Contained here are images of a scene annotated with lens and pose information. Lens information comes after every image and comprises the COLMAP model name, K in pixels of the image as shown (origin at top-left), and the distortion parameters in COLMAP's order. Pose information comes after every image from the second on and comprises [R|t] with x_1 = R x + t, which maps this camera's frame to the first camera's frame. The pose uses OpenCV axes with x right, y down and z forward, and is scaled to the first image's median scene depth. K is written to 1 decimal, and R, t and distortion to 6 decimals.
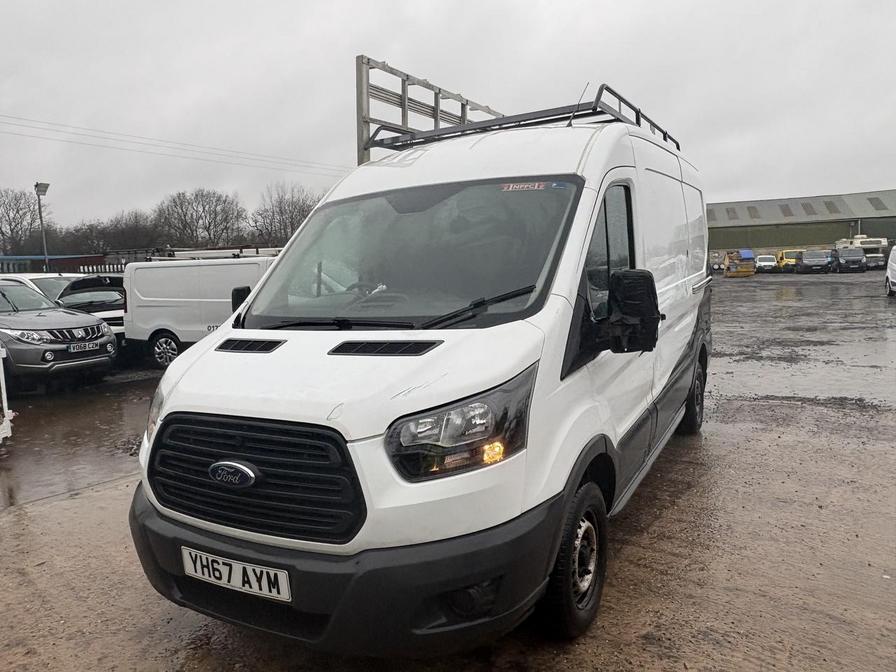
lens RADIAL K [[658.4, 0, 419.8], [0, 658.4, 335.0], [0, 0, 1]] dist [-0.001336, 0.002135]
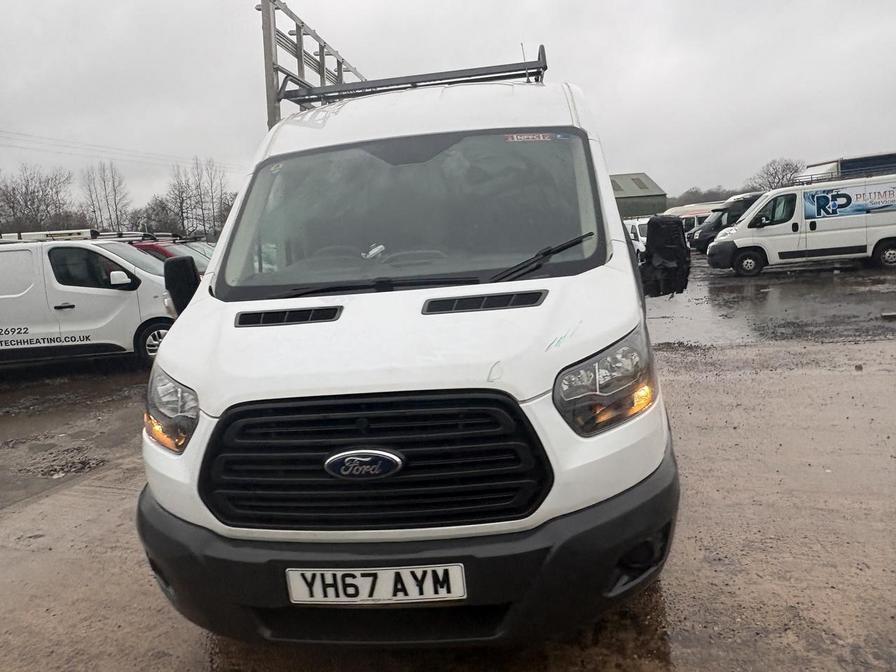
lens RADIAL K [[658.4, 0, 419.8], [0, 658.4, 335.0], [0, 0, 1]] dist [-0.001336, 0.002135]
pose [[0.914060, -0.080958, 0.397416, -0.521255], [0.075368, 0.996714, 0.029695, 0.032479], [-0.398514, 0.002810, 0.917158, 0.222056]]
